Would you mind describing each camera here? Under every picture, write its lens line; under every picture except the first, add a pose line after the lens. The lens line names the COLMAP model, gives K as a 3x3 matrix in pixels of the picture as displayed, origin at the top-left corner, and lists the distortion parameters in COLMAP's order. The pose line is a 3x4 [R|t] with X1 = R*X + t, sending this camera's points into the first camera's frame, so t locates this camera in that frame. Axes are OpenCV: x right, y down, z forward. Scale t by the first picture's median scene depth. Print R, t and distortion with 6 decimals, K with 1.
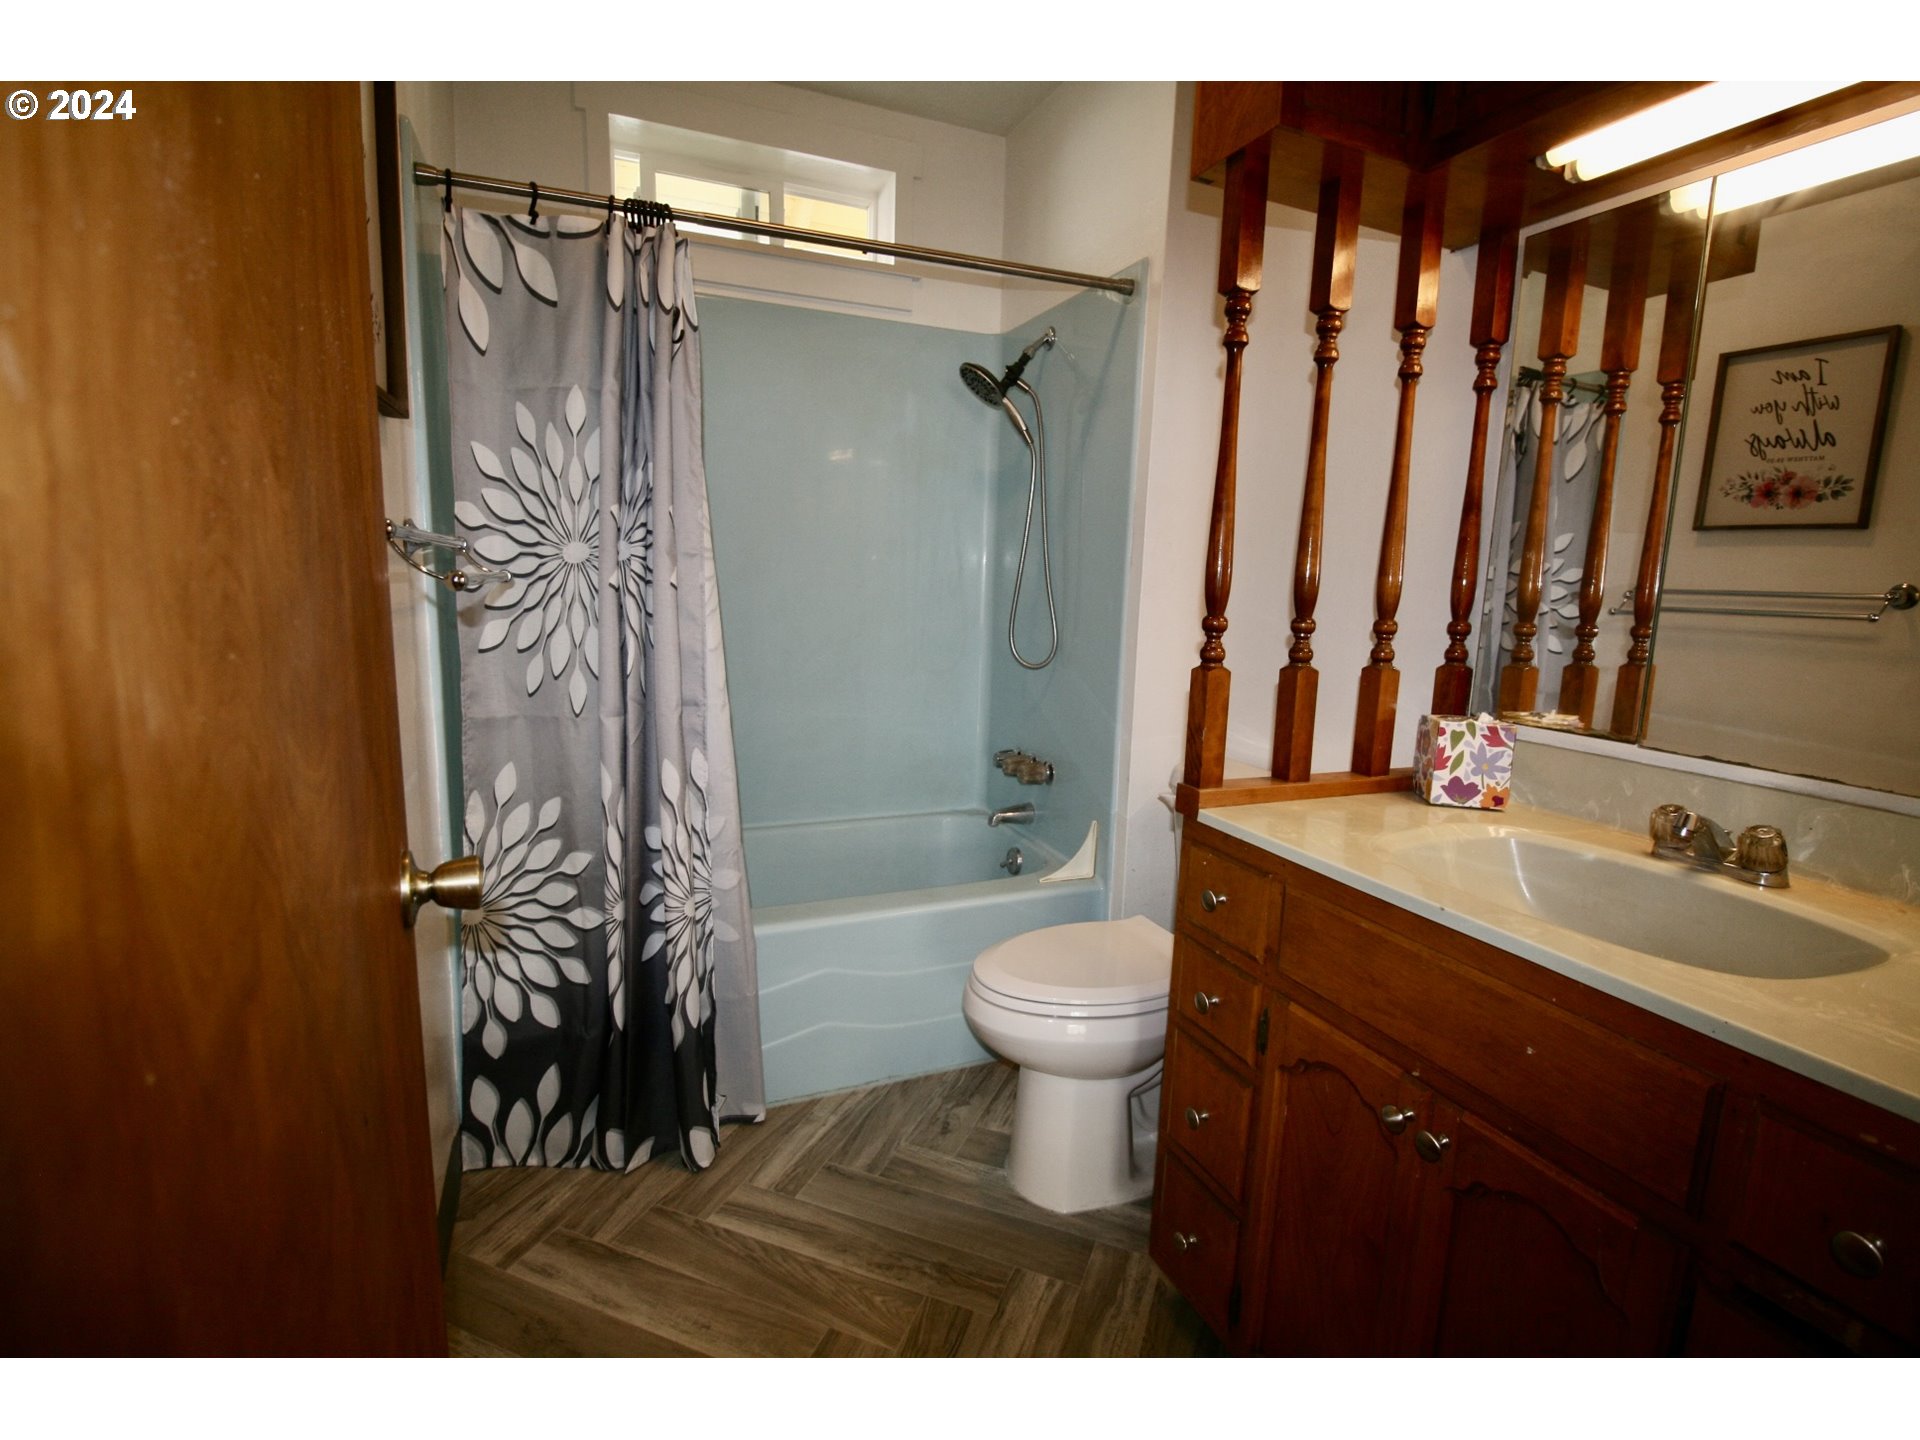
lens RADIAL K [[911.5, 0, 970.7], [0, 911.5, 706.8], [0, 0, 1]] dist [-0.004455, -0.000779]
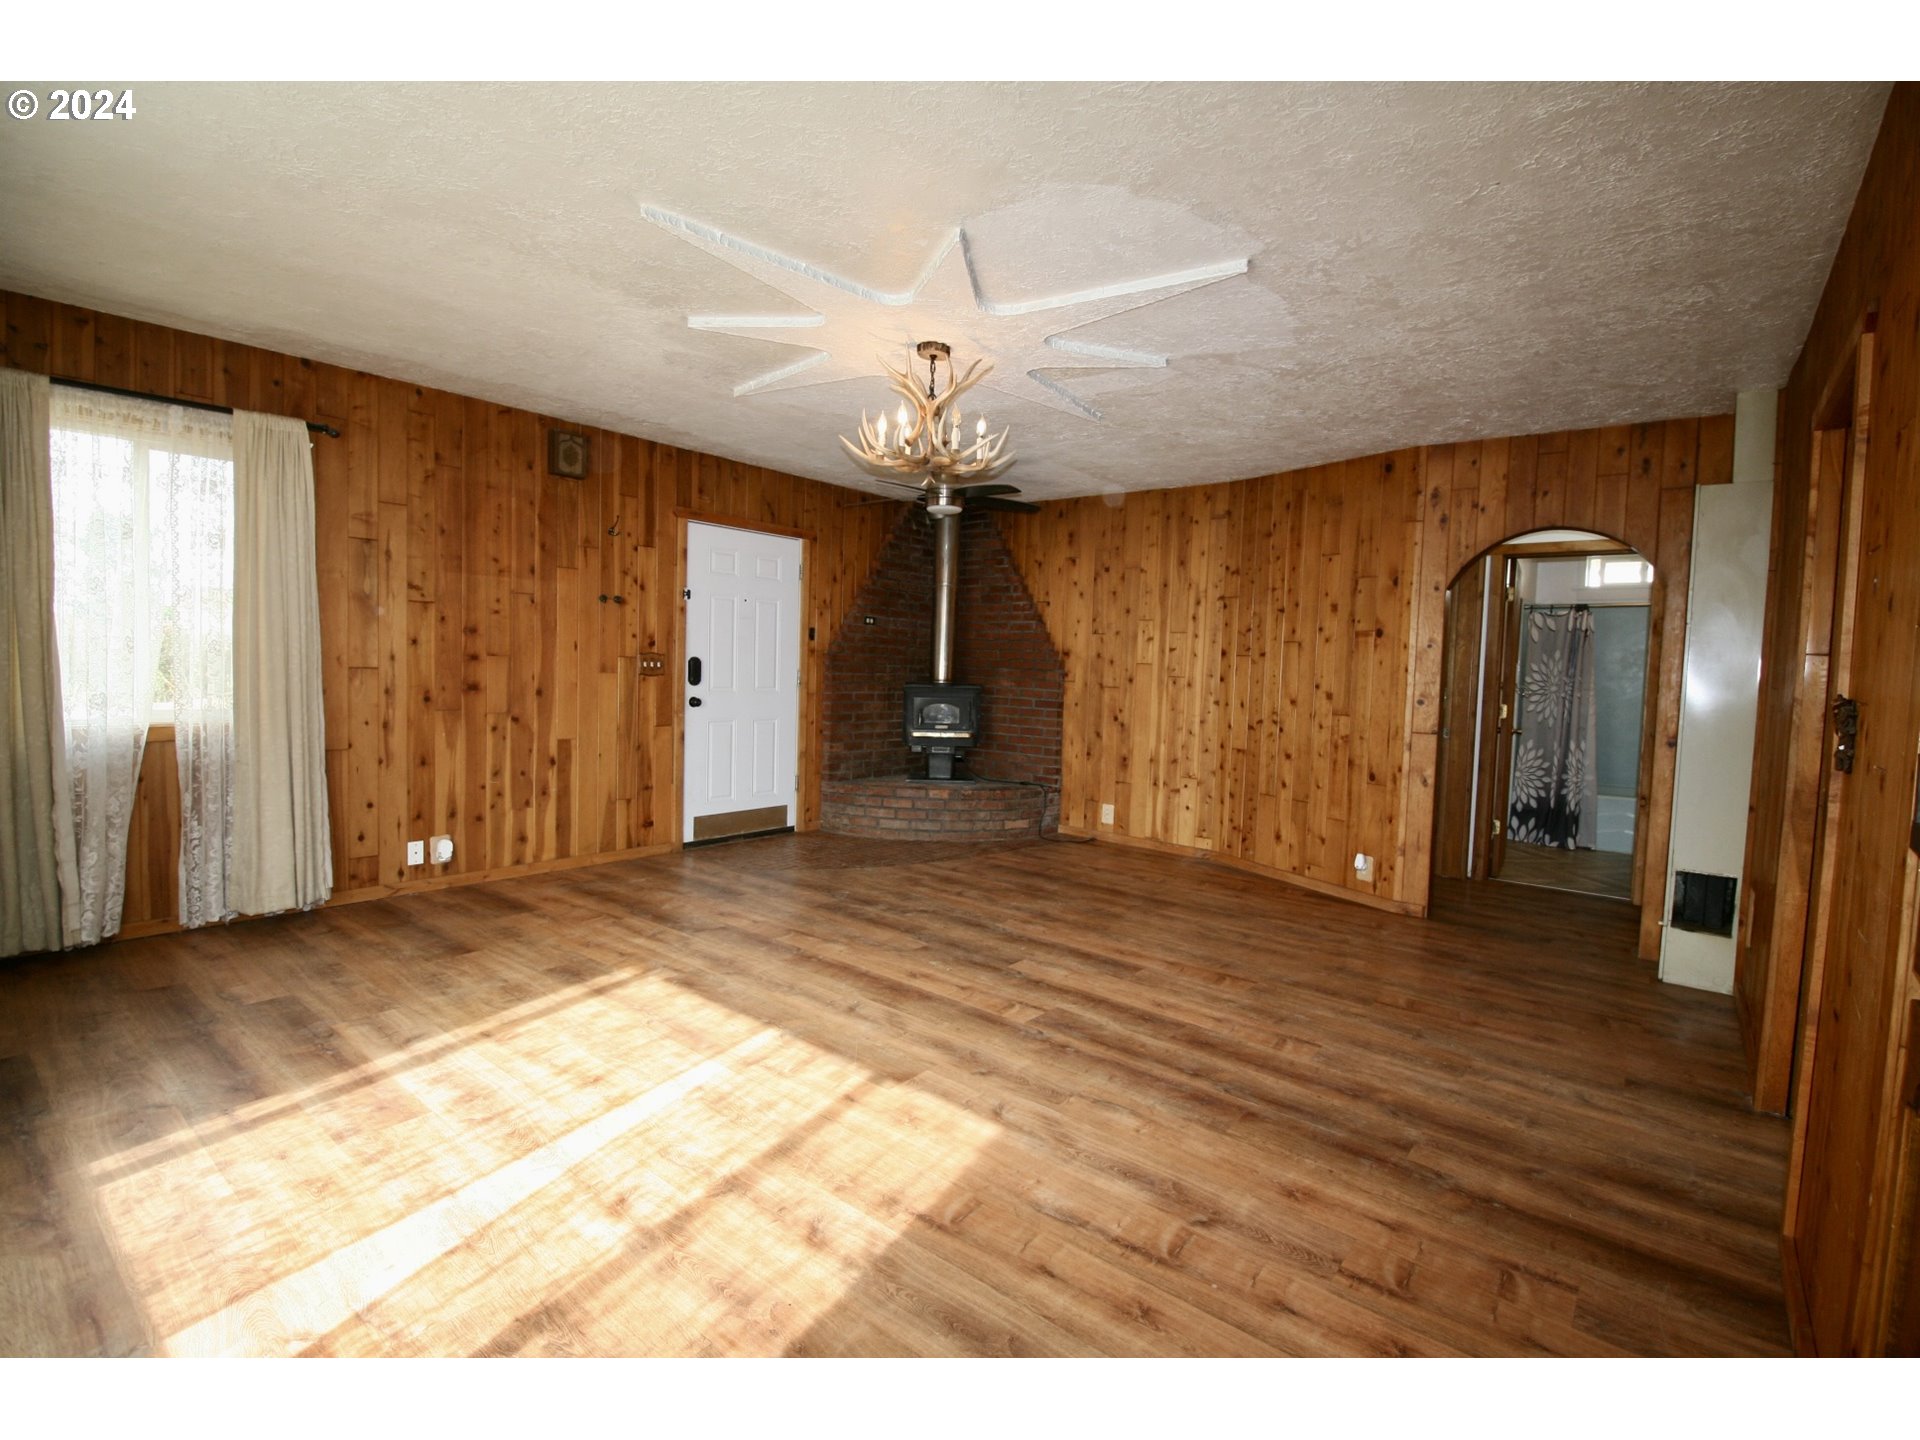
lens RADIAL K [[911.5, 0, 970.6], [0, 911.5, 723.1], [0, 0, 1]] dist [-0.004455, -0.000779]
pose [[0.489325, 0.035297, -0.871387, 1.797739], [-0.146470, 0.988314, -0.042216, 0.523616], [0.859714, 0.148290, 0.488777, -3.135815]]
